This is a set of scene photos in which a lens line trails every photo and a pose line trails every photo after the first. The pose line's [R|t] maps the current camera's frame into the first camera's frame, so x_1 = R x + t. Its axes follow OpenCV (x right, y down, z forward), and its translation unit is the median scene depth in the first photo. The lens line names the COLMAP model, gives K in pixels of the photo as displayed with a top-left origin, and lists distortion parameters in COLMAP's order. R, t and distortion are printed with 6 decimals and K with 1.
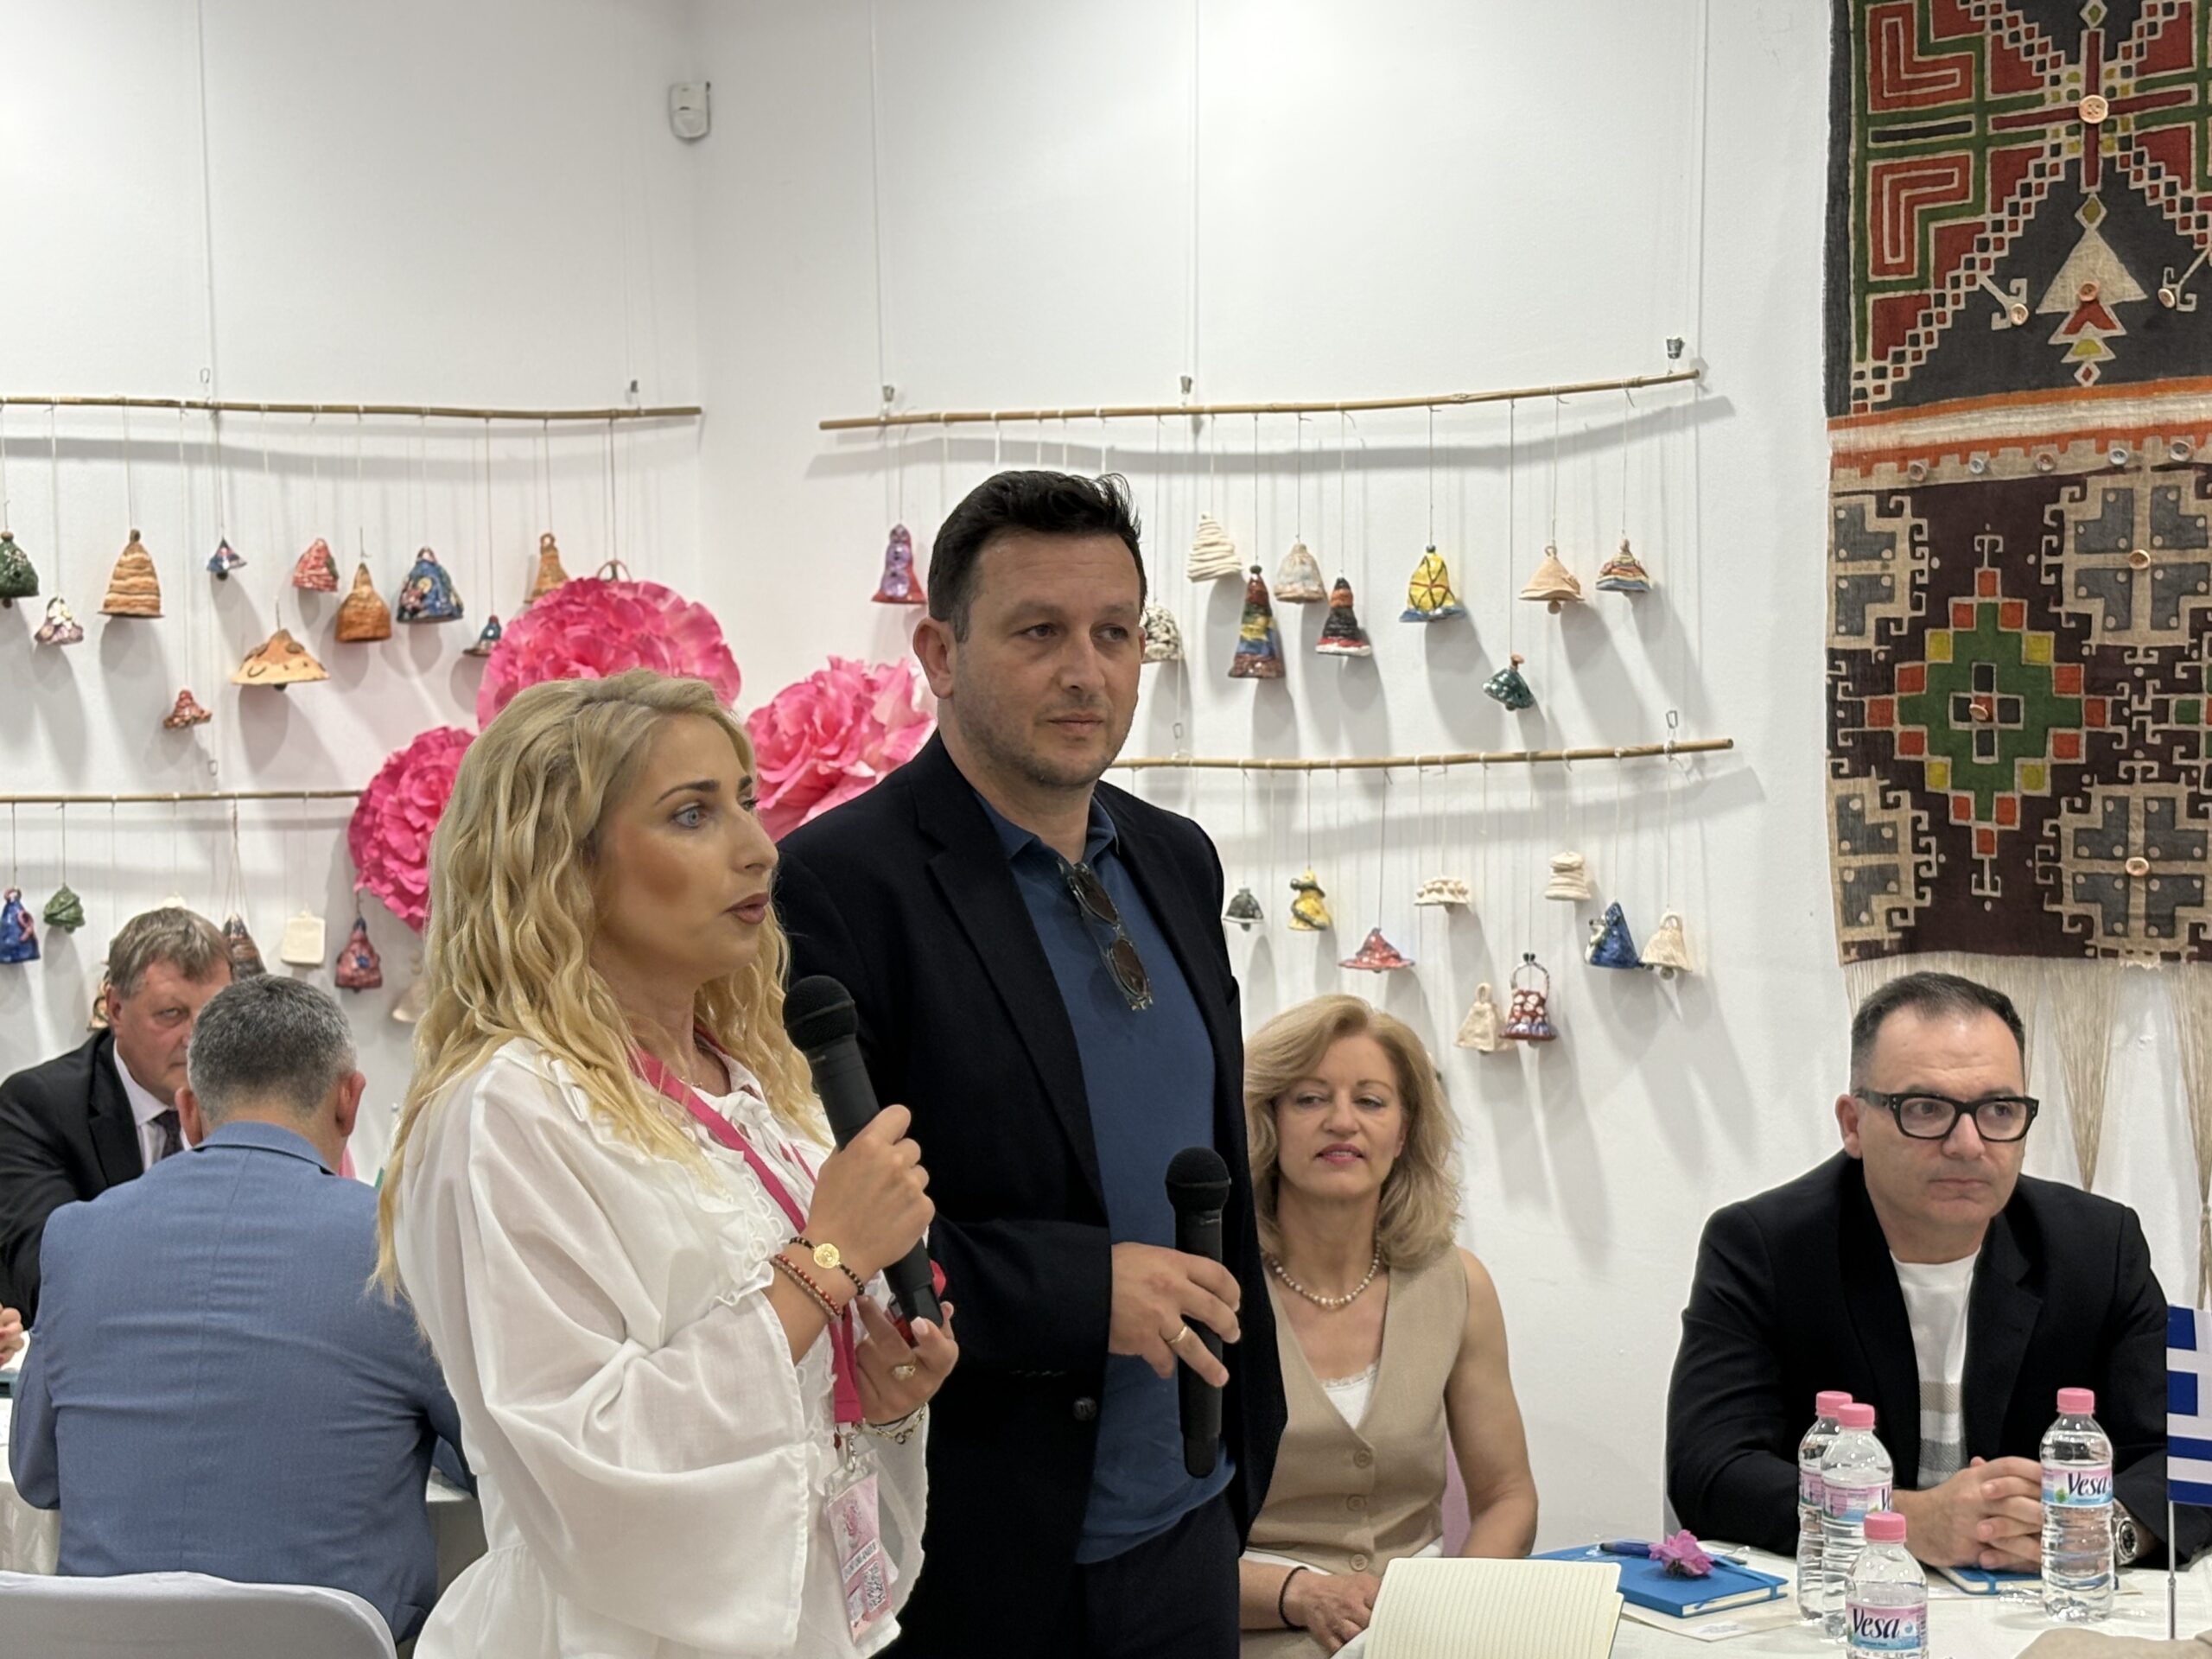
lens RADIAL K [[3931.8, 0, 1104.6], [0, 3931.8, 830.3], [0, 0, 1]] dist [0.062708, 0.000000]
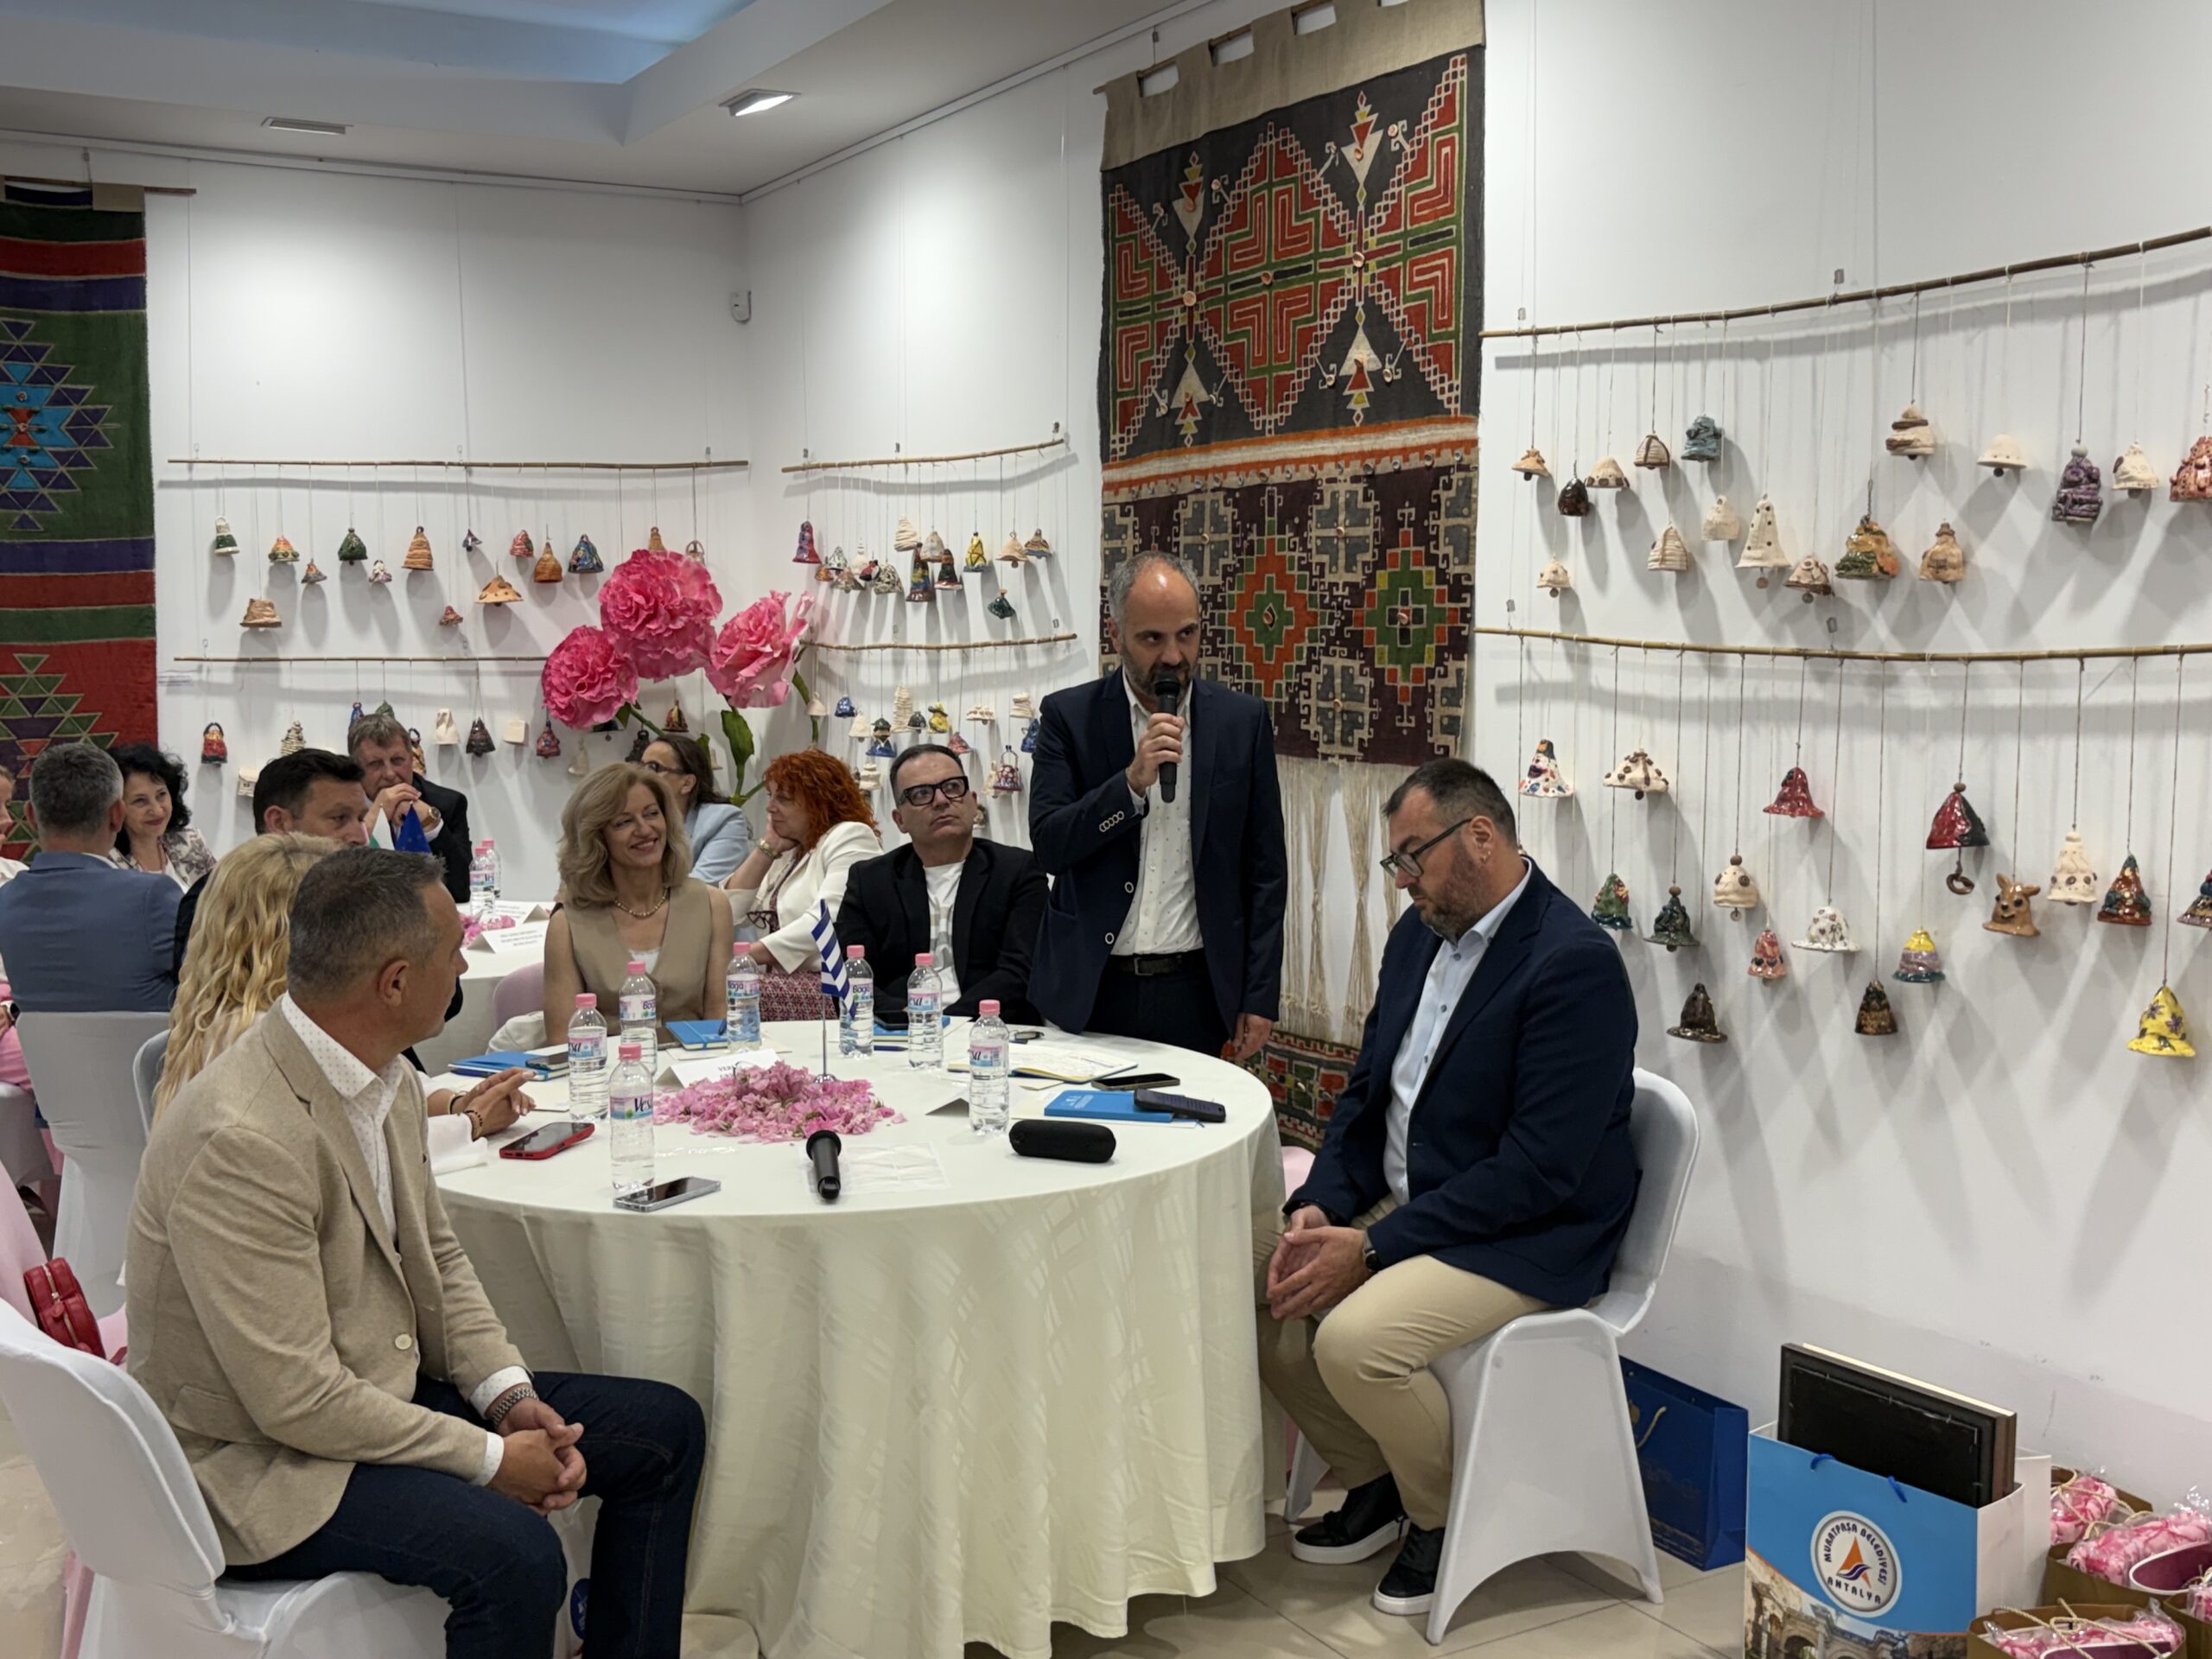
lens RADIAL K [[2287.0, 0, 1110.3], [0, 2287.0, 834.0], [0, 0, 1]] dist [0.056020, 0.000000]
pose [[0.970031, 0.026450, -0.241539, 0.408863], [-0.011835, 0.998021, 0.061759, 0.004734], [0.242694, -0.057050, 0.968424, -0.071231]]
